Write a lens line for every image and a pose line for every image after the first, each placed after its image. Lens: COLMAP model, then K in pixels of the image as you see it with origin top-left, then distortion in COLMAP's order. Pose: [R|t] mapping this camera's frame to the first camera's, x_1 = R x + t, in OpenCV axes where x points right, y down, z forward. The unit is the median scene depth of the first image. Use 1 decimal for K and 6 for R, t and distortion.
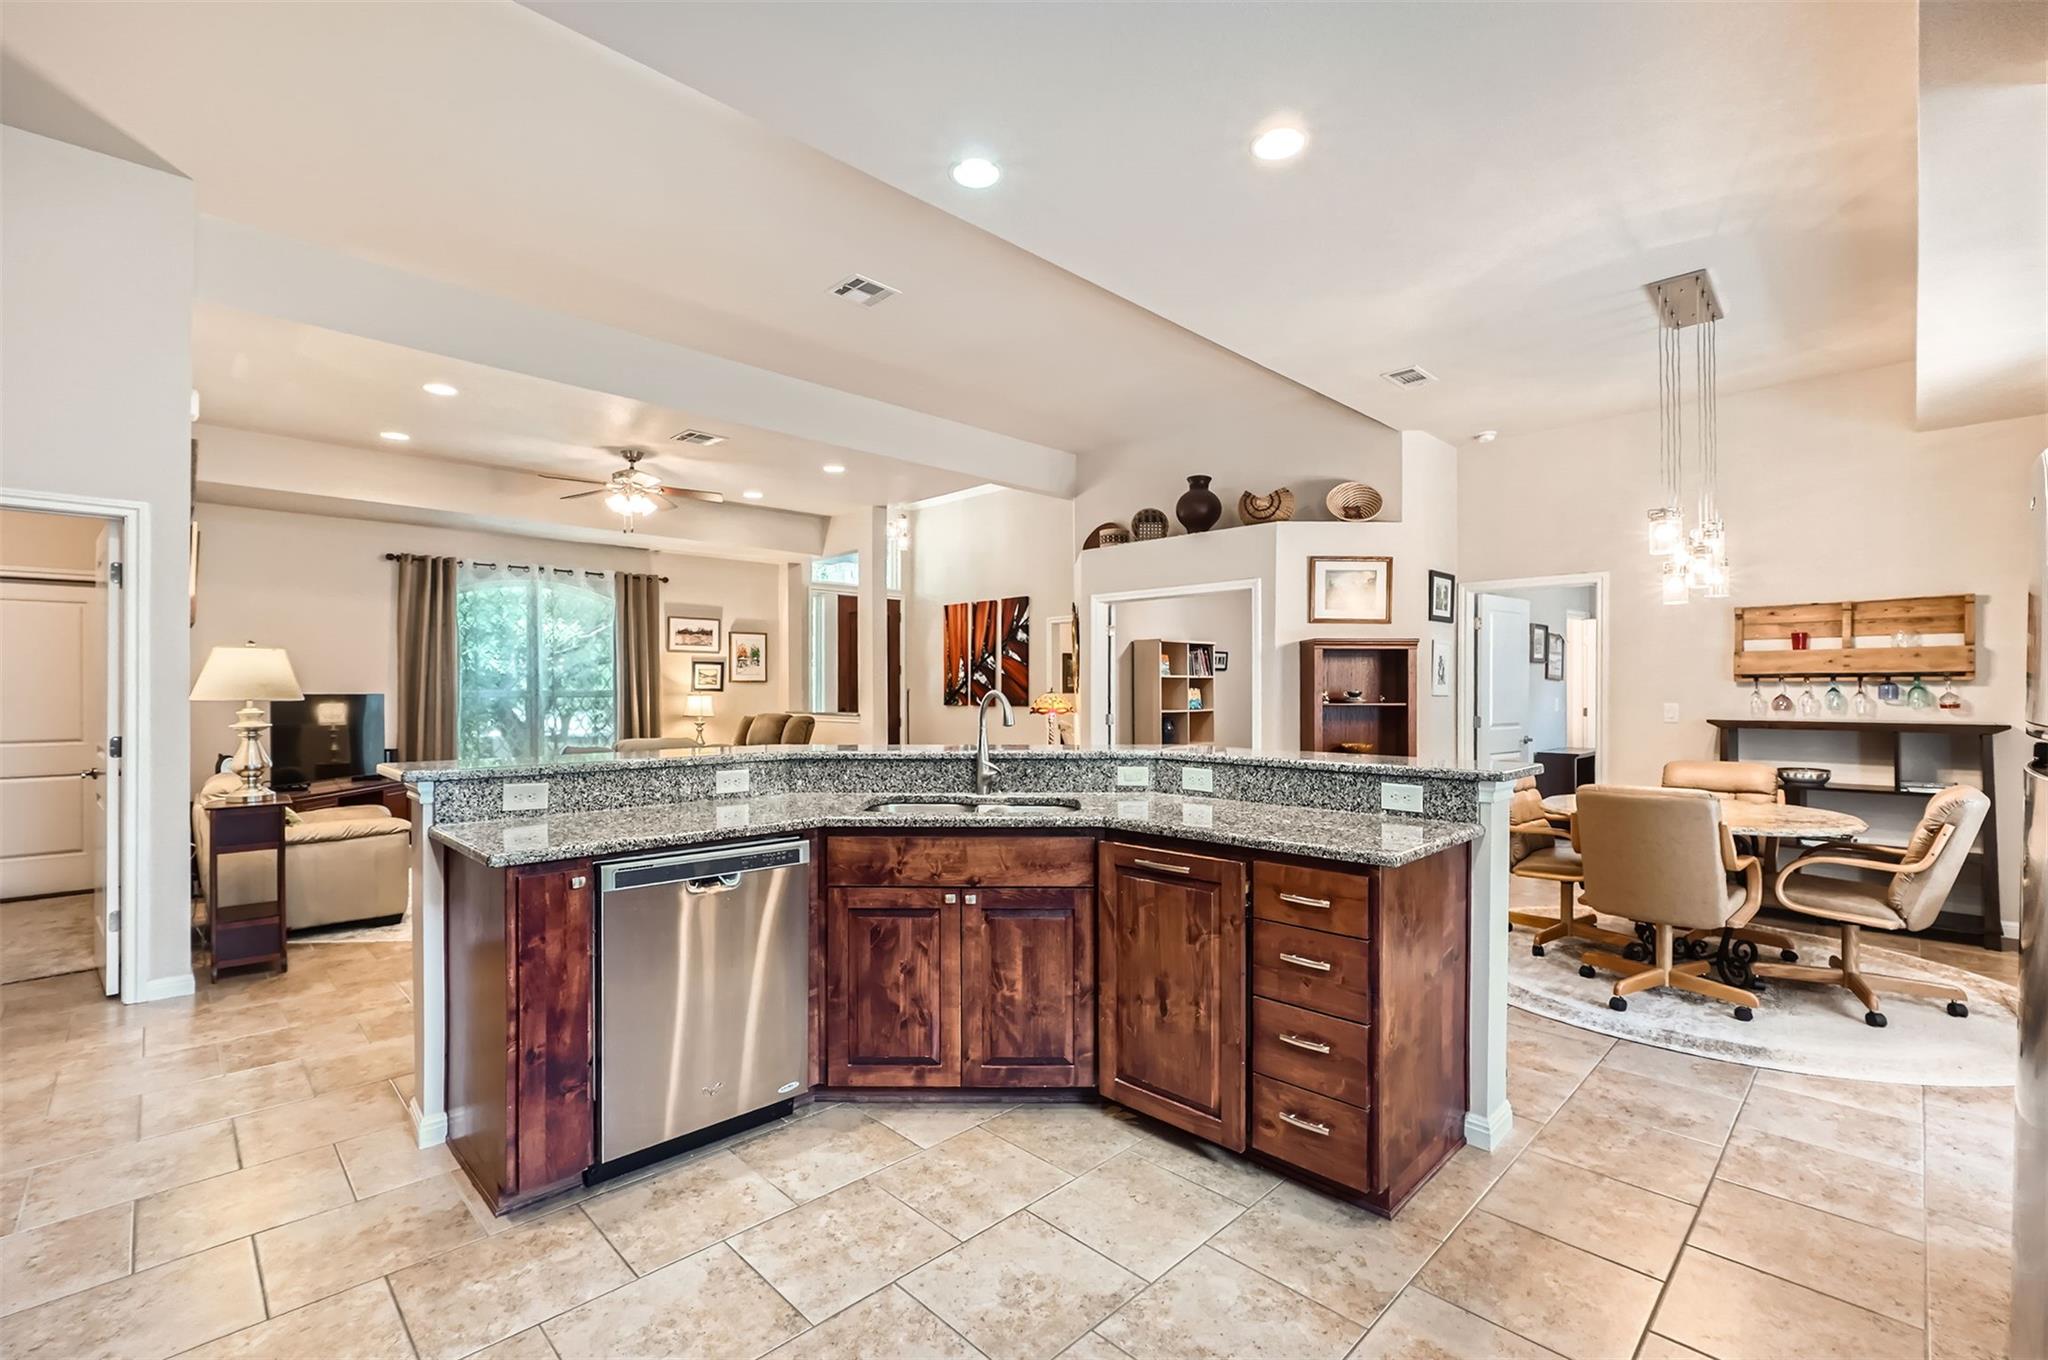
lens RADIAL K [[869.5, 0, 1022.1], [0, 869.5, 686.2], [0, 0, 1]] dist [-0.011405, 0.001204]
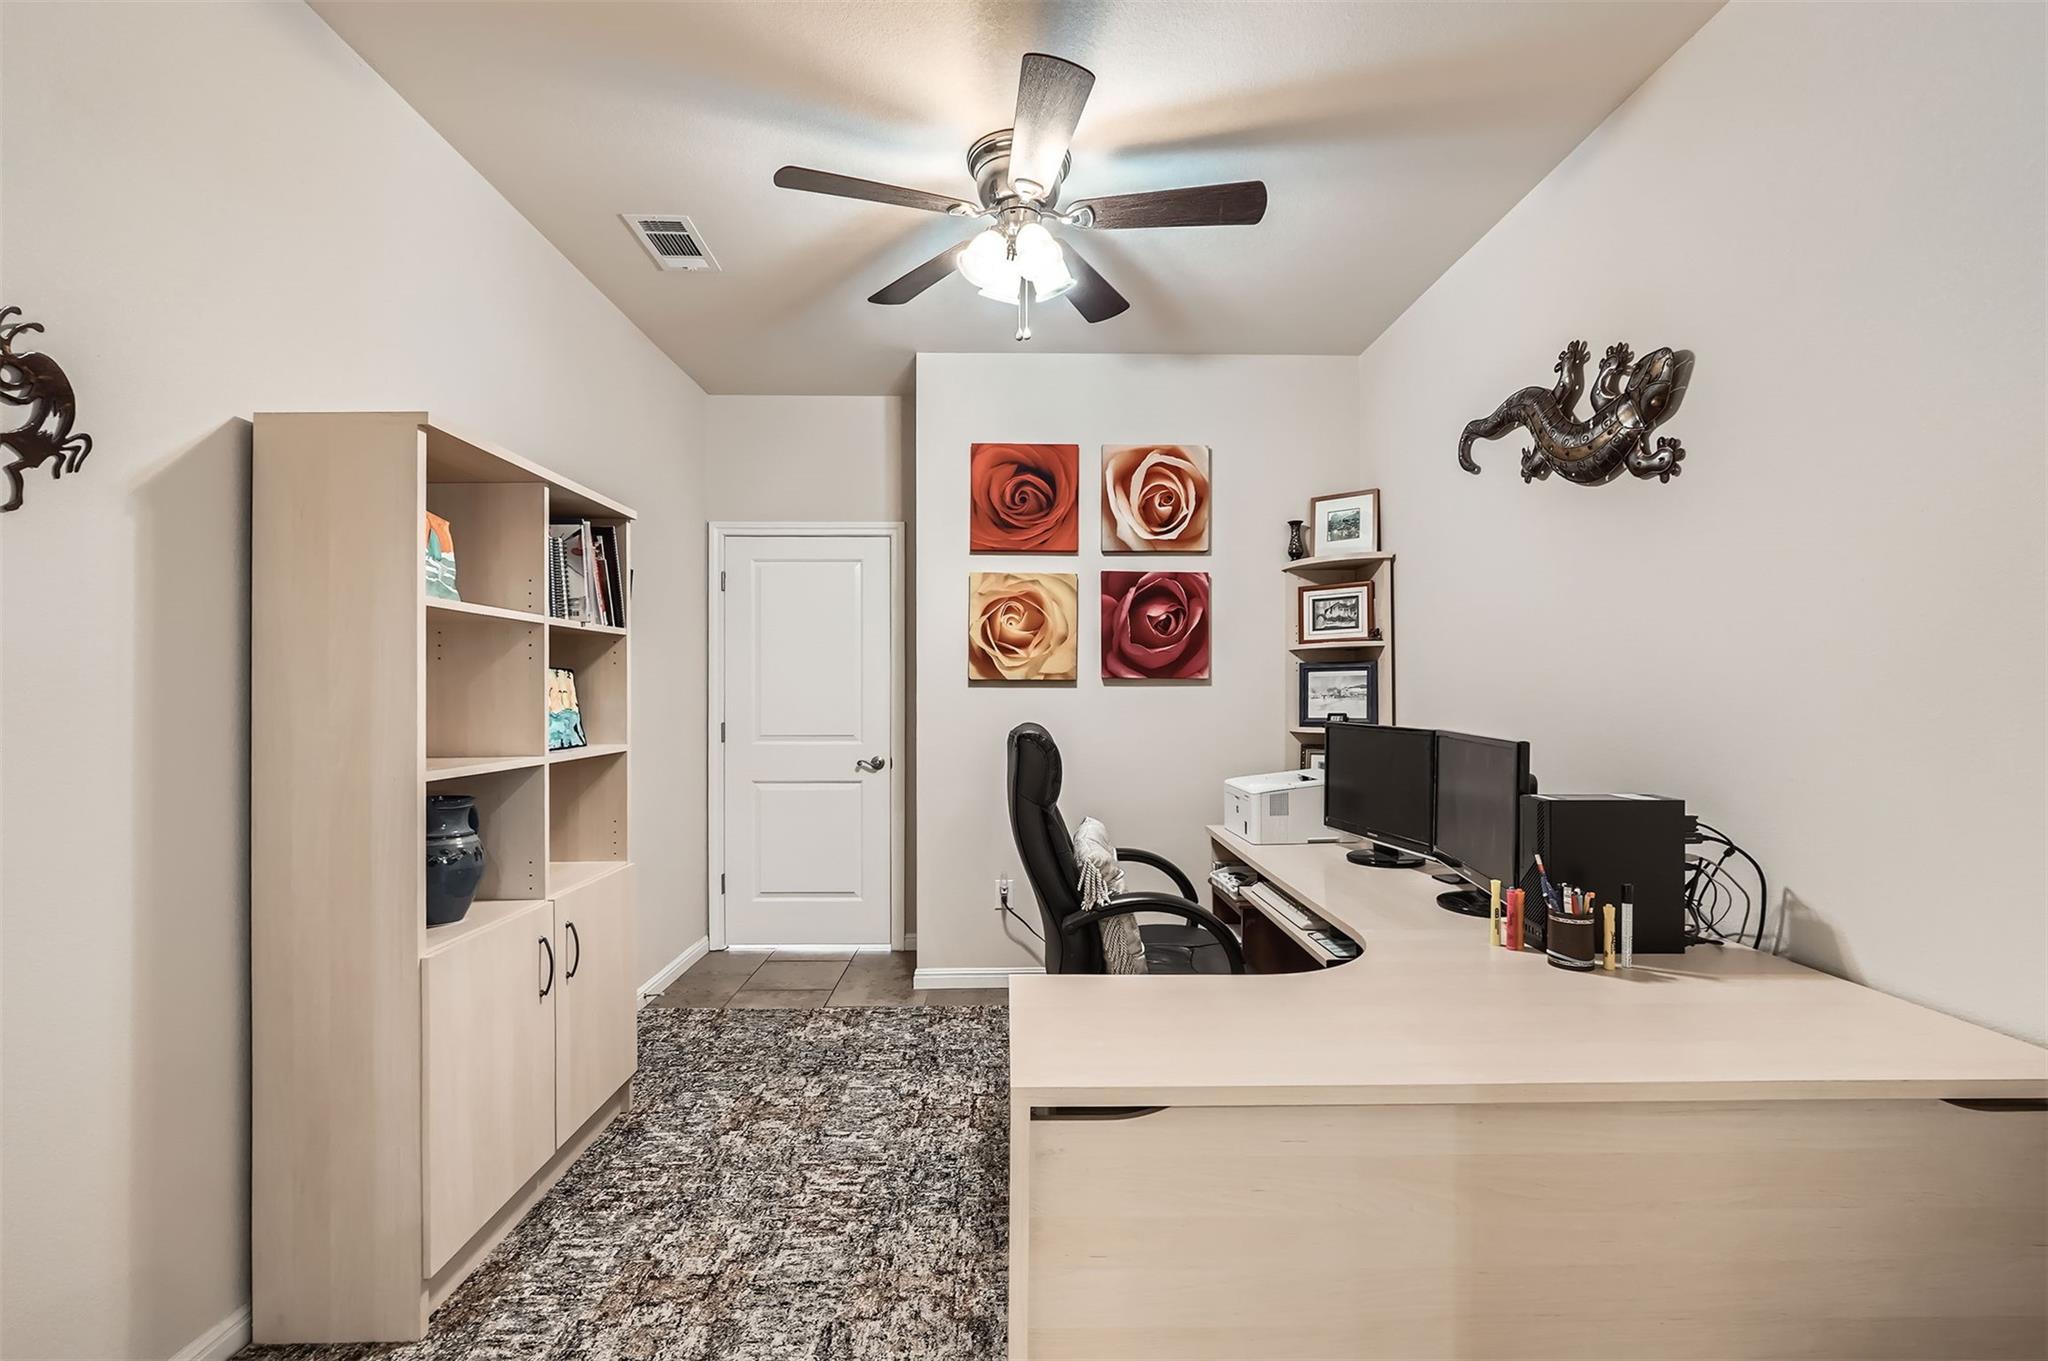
lens RADIAL K [[869.5, 0, 1021.8], [0, 869.5, 686.8], [0, 0, 1]] dist [-0.011405, 0.001204]
pose [[0.703090, 0.010120, 0.711029, 0.112607], [-0.006034, 0.999948, -0.008265, 0.009480], [-0.711075, 0.001521, 0.703114, 0.734080]]
